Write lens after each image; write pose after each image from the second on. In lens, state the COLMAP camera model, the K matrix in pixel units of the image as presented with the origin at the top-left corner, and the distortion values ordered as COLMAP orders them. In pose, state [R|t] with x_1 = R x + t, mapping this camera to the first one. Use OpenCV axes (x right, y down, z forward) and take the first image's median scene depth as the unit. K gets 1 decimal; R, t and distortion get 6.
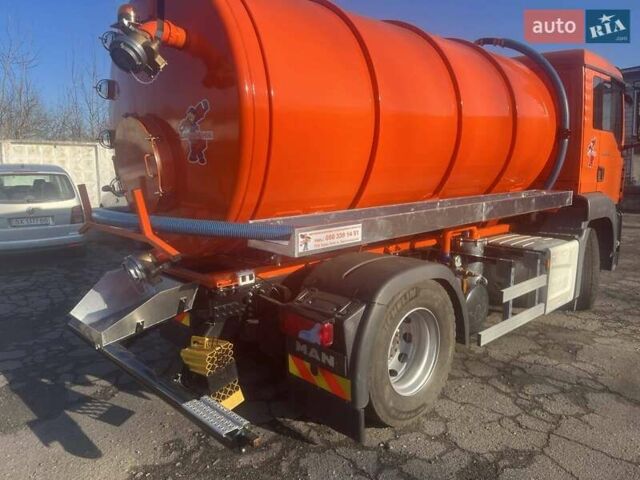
lens RADIAL K [[476.0, 0, 317.7], [0, 476.0, 236.6], [0, 0, 1]] dist [0.070862, -0.052751]
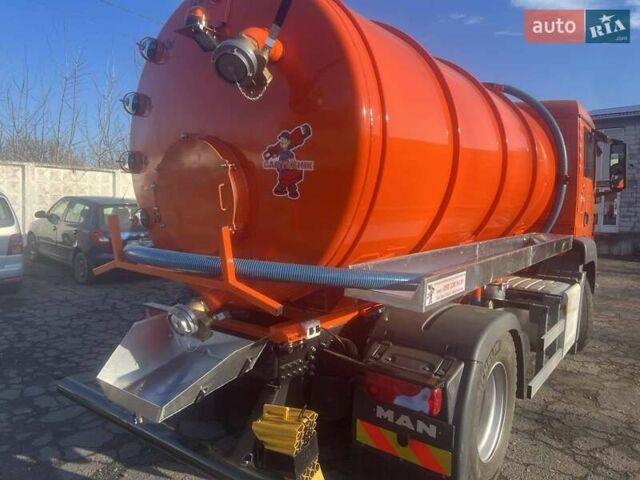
lens RADIAL K [[476.0, 0, 320.4], [0, 476.0, 241.4], [0, 0, 1]] dist [0.070862, -0.052751]
pose [[0.985228, 0.025052, 0.169404, -0.280970], [-0.015369, 0.998185, -0.058235, -0.022506], [-0.170555, 0.054771, 0.983825, 0.141617]]
